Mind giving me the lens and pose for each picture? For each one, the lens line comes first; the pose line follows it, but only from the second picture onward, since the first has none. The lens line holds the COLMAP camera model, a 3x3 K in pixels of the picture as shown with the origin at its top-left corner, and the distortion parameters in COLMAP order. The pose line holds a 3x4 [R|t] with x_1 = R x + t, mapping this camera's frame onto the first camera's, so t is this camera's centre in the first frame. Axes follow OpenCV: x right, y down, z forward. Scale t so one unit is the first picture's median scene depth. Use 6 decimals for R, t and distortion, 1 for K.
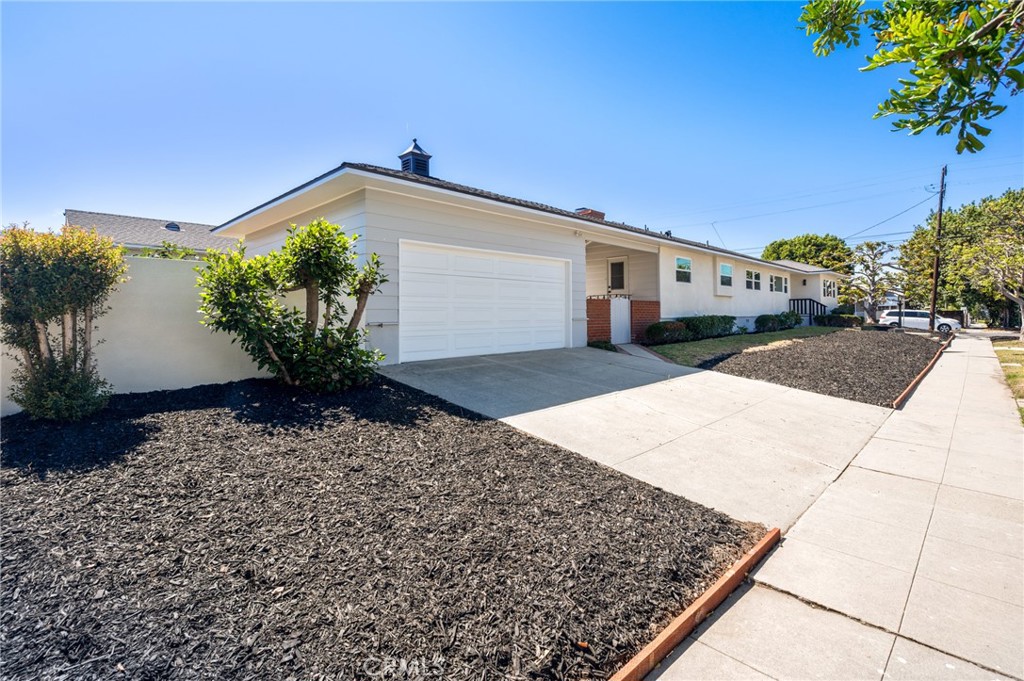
lens RADIAL K [[468.1, 0, 505.3], [0, 468.1, 310.9], [0, 0, 1]] dist [-0.003323, 0.000227]
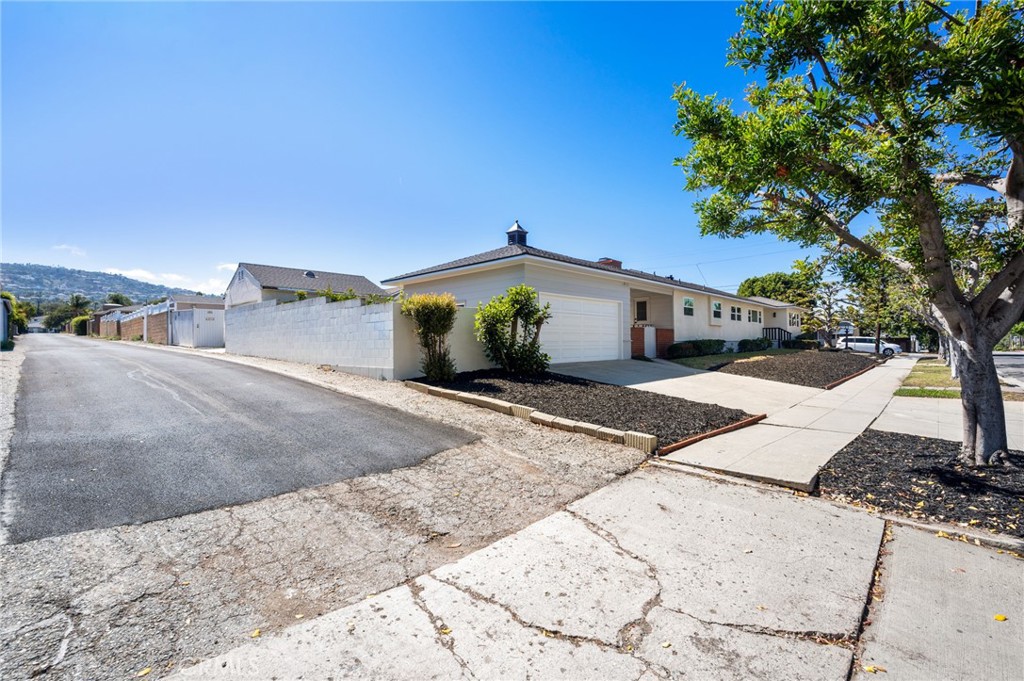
lens RADIAL K [[422.1, 0, 512.4], [0, 422.1, 338.2], [0, 0, 1]] dist [0.000576, -0.000095]
pose [[0.999901, -0.001716, 0.013982, -0.113944], [0.001761, 0.999993, -0.003162, 0.006659], [-0.013976, 0.003186, 0.999897, -0.176874]]
